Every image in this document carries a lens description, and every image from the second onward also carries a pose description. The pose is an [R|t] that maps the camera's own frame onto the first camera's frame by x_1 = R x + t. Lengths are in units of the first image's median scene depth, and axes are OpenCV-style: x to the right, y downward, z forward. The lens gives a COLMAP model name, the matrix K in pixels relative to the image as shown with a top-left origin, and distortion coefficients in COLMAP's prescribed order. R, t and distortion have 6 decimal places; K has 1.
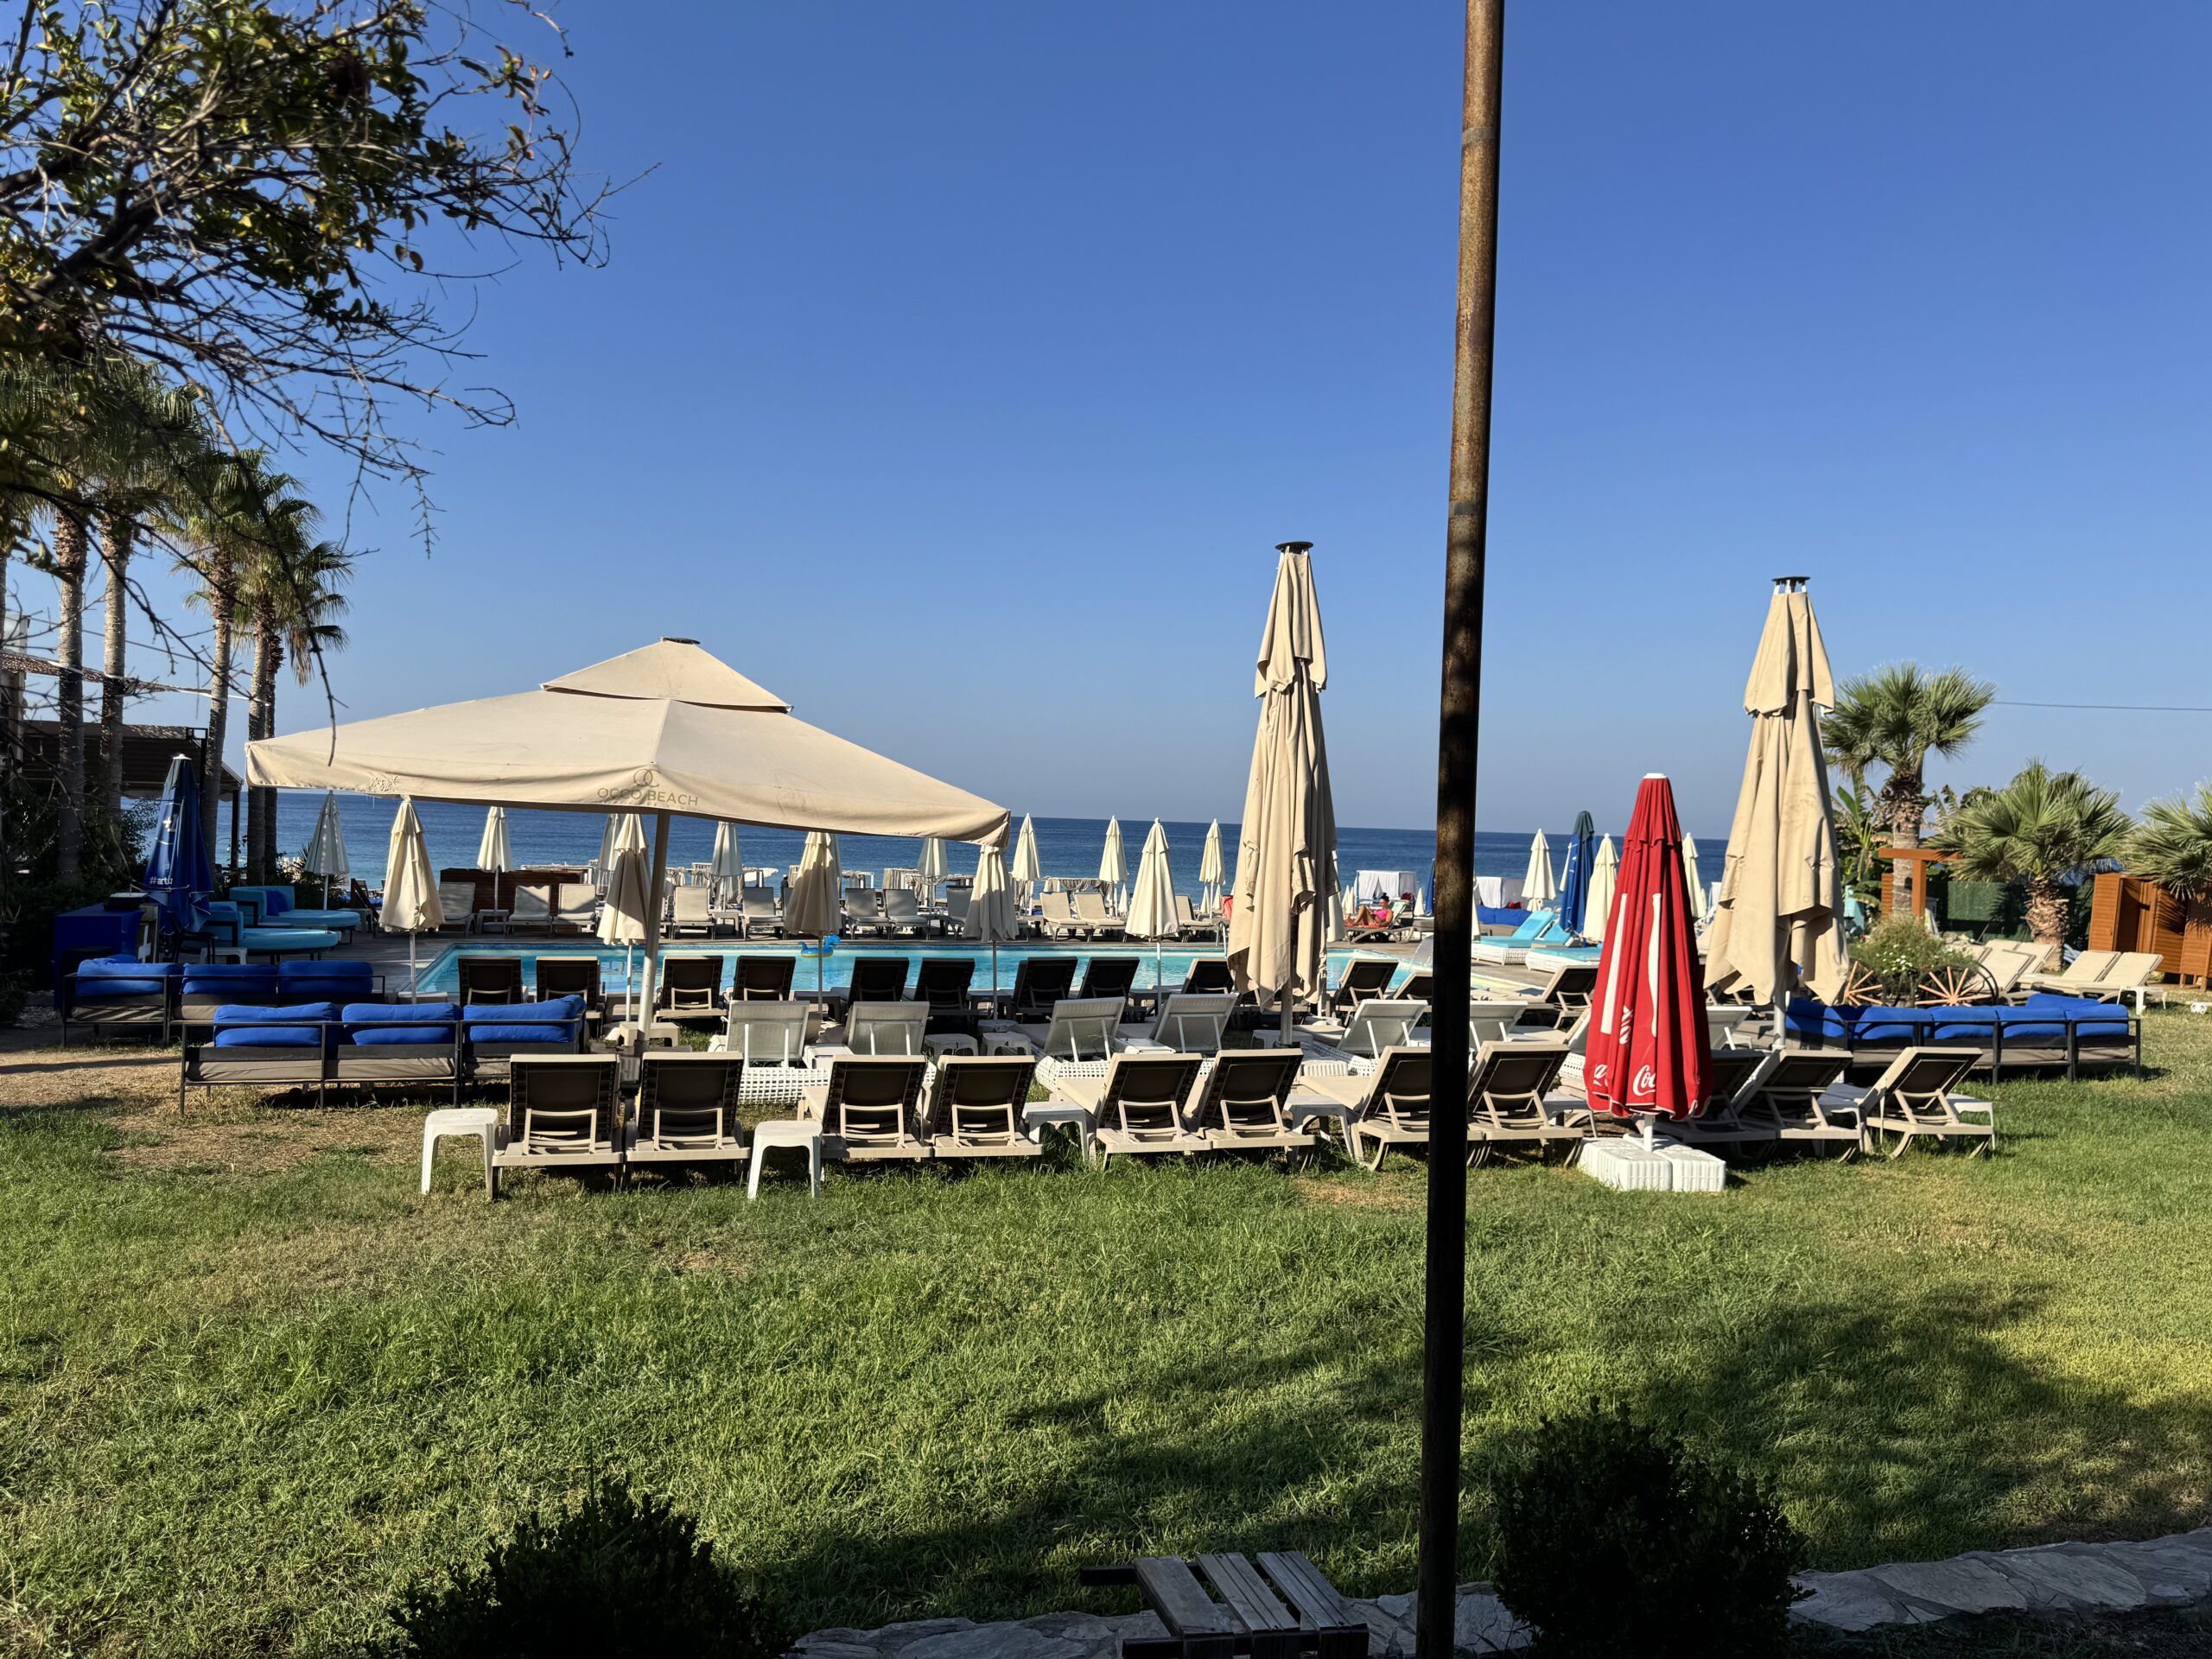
lens RADIAL K [[1560.3, 0, 1106.0], [0, 1560.3, 829.5], [0, 0, 1]] dist [0.035460, -0.030463]
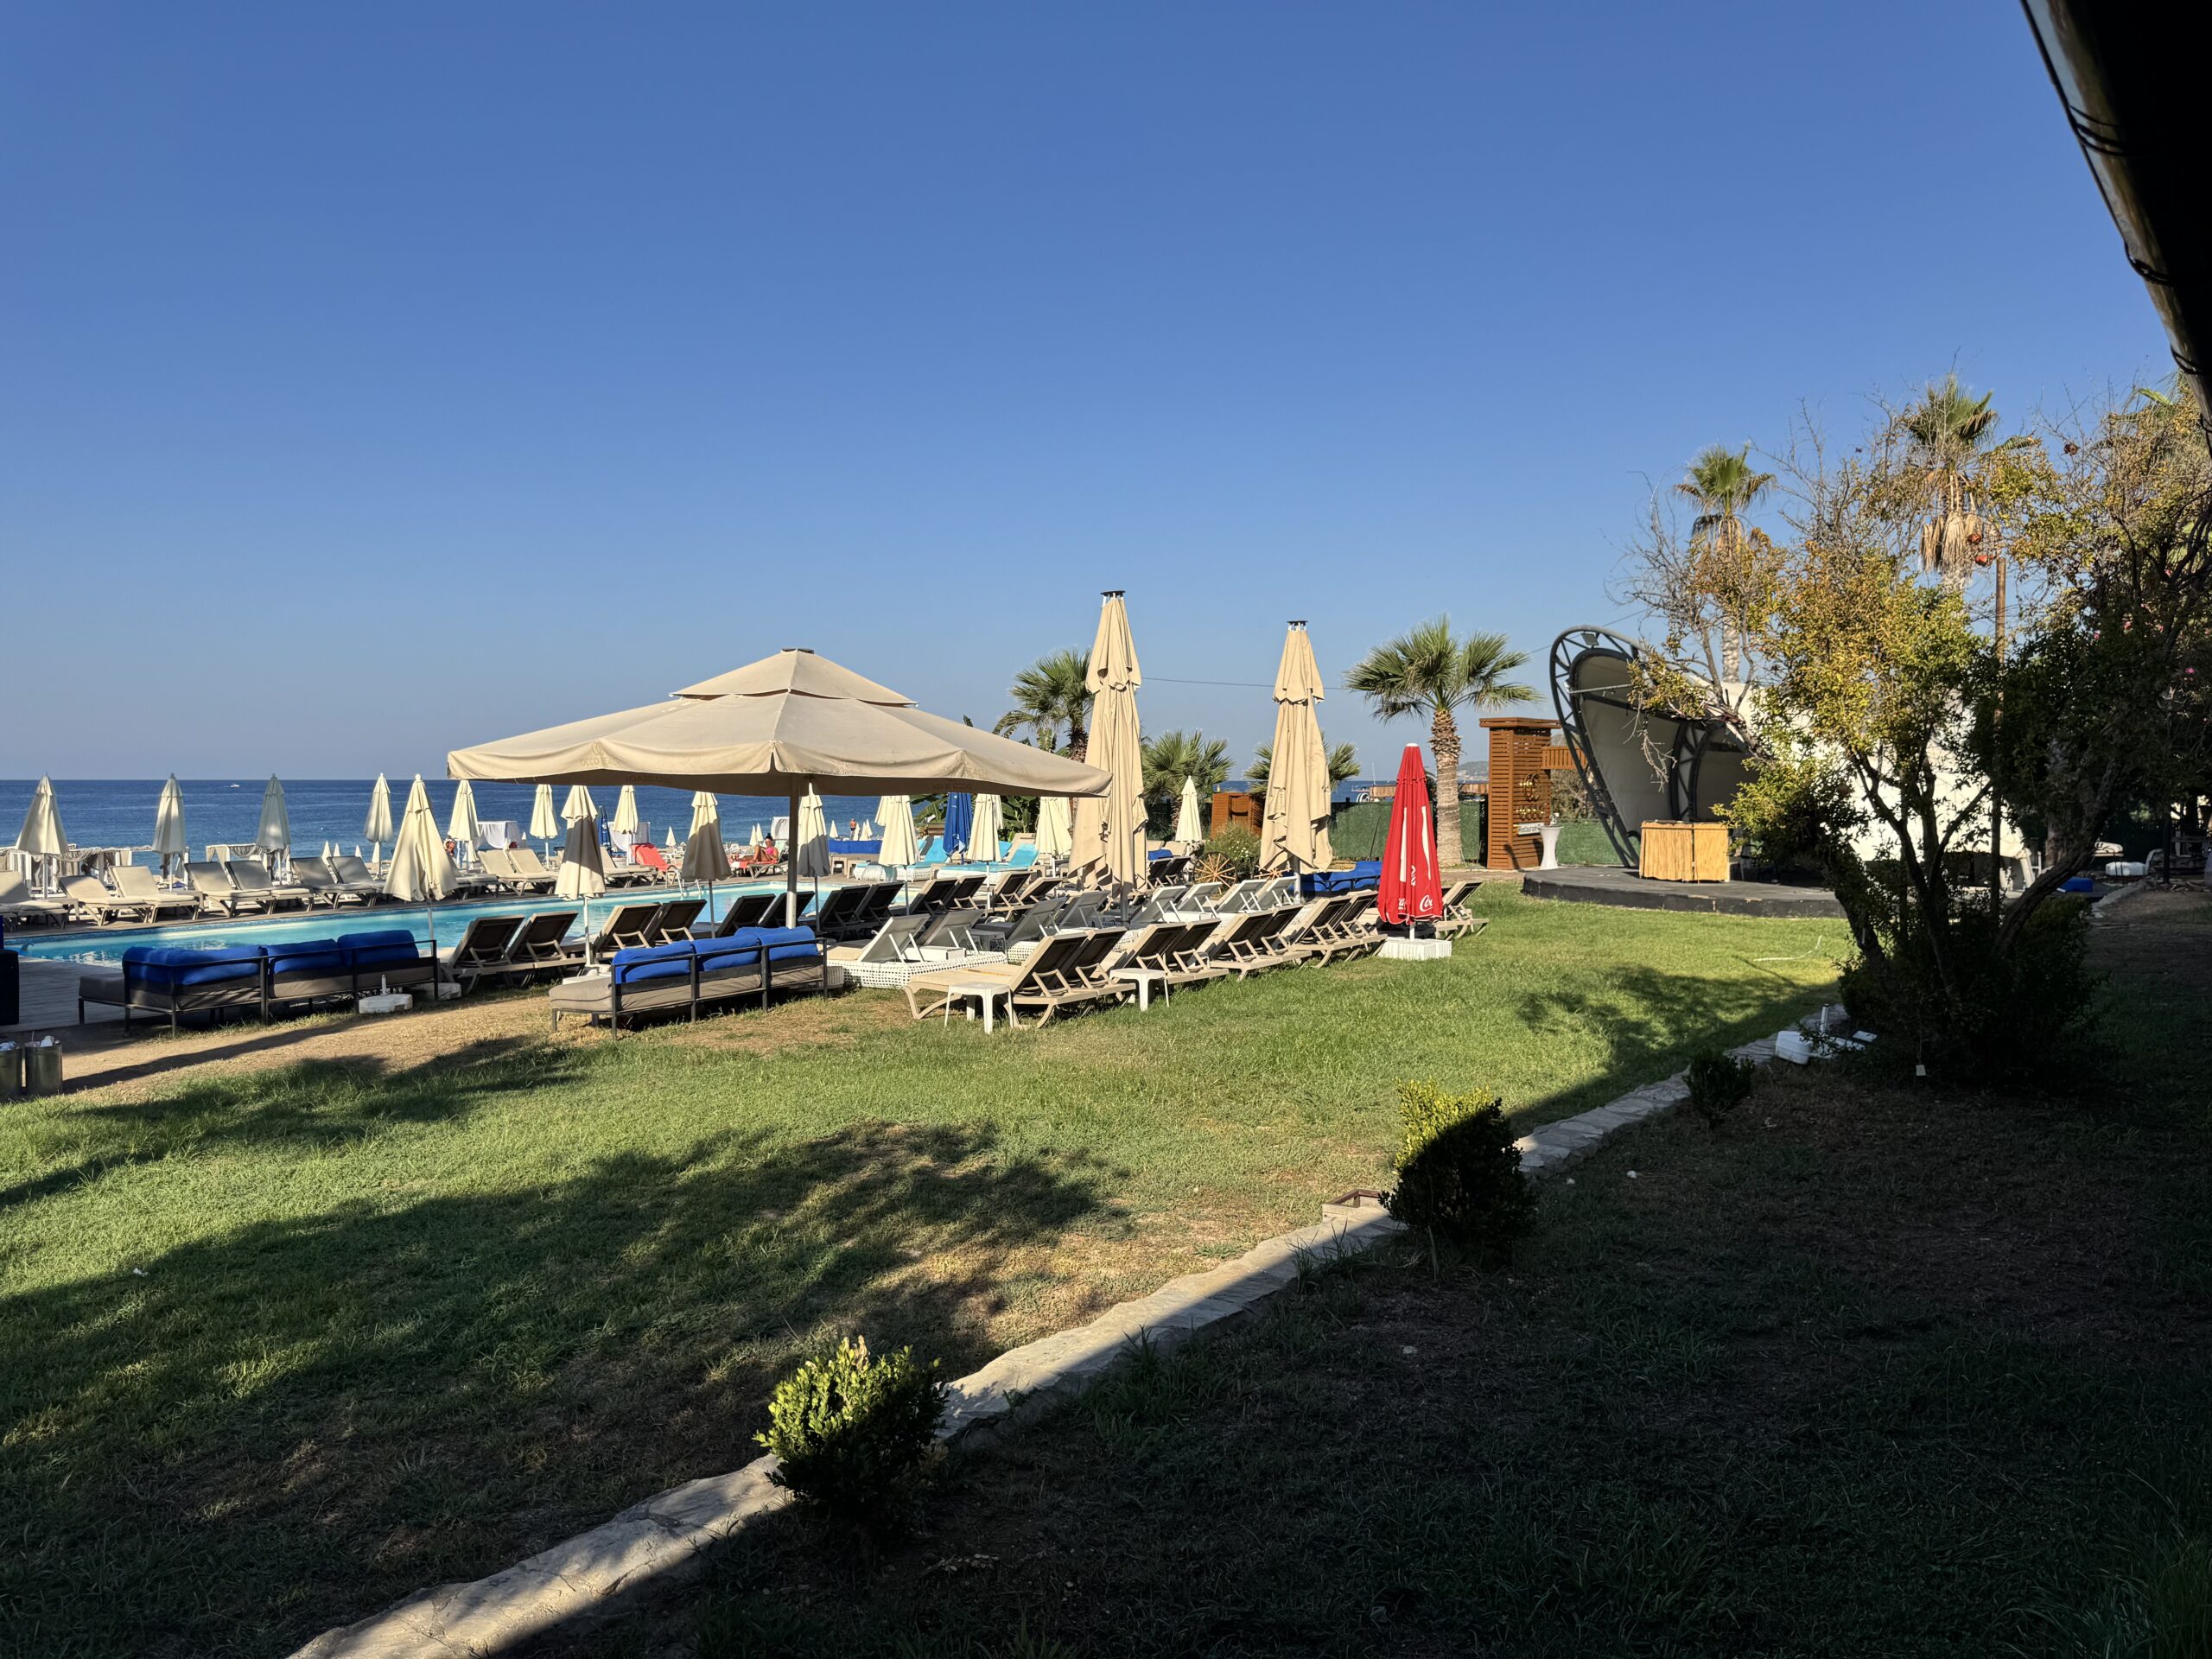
lens RADIAL K [[1566.4, 0, 1104.0], [0, 1566.4, 836.7], [0, 0, 1]] dist [0.094053, -0.117087]
pose [[0.765963, -0.055783, 0.640460, -0.851102], [0.029633, 0.998233, 0.051506, -0.023900], [-0.642201, -0.020473, 0.766263, -0.160612]]
